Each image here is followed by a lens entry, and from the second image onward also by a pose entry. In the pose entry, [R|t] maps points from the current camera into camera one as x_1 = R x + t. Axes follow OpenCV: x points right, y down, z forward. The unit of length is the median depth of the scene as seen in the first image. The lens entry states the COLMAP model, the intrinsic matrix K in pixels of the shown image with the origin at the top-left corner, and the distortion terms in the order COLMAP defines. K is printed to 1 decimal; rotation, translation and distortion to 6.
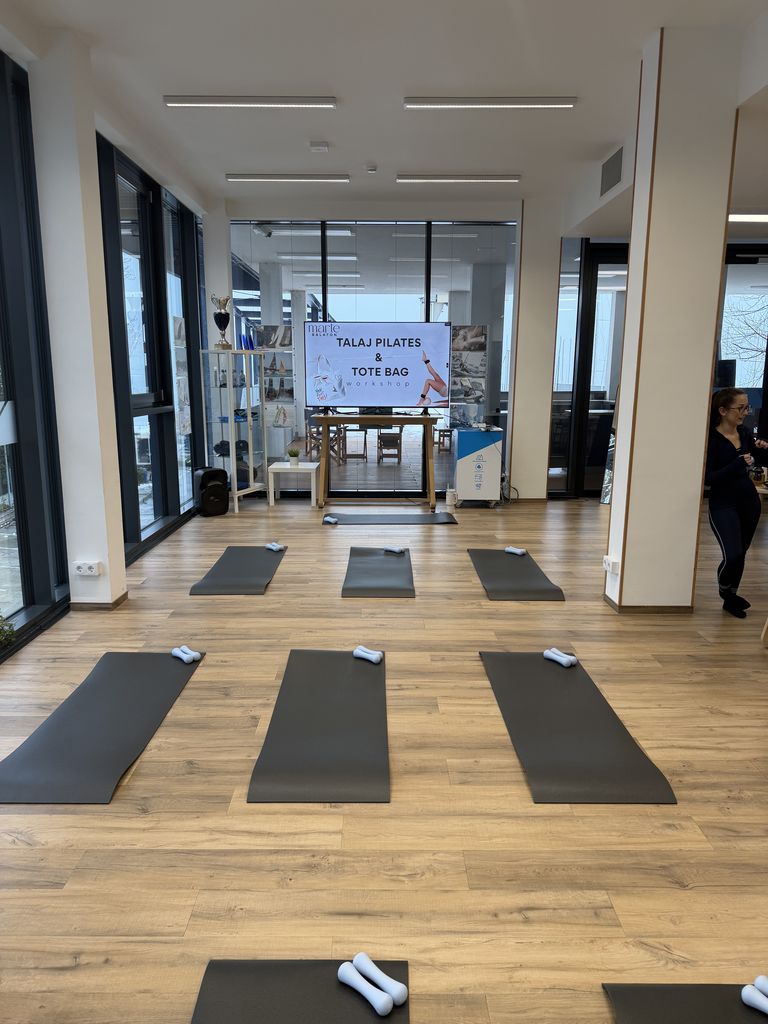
lens RADIAL K [[723.2, 0, 384.1], [0, 723.2, 516.2], [0, 0, 1]] dist [0.092680, -0.001127]
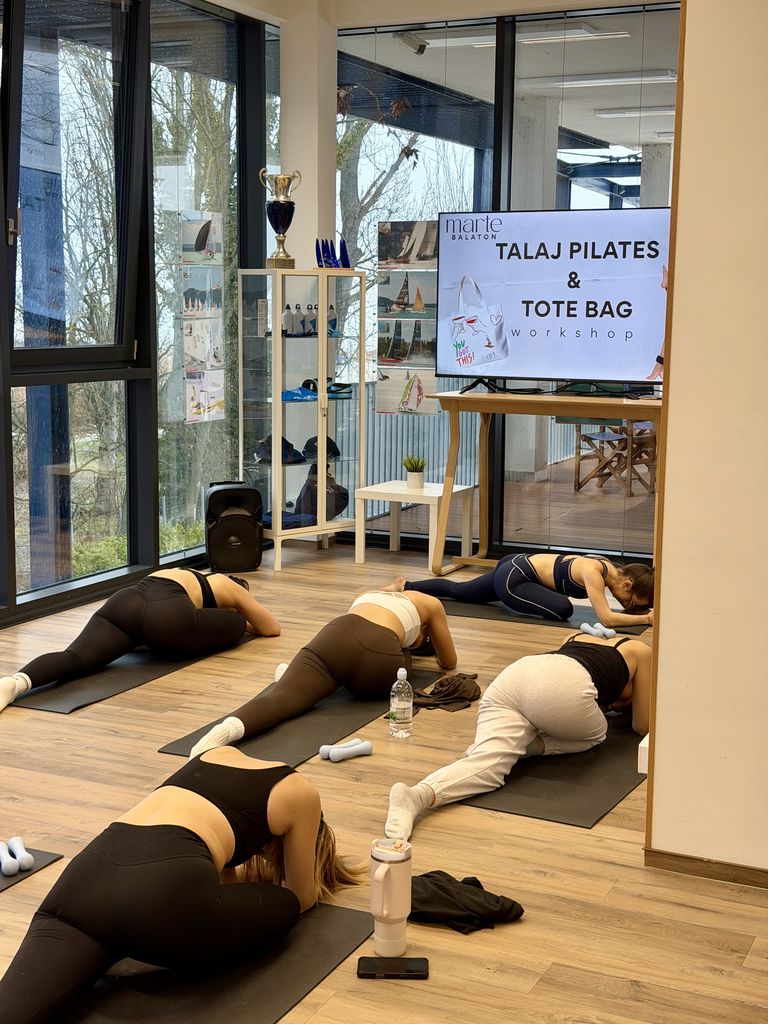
lens RADIAL K [[1439.6, 0, 403.0], [0, 1439.6, 506.7], [0, 0, 1]] dist [0.144588, 0.000000]
pose [[0.901817, 0.066301, -0.427001, 0.315619], [-0.089120, 0.995452, -0.033654, -0.022743], [0.422828, 0.068404, 0.903625, 0.075890]]
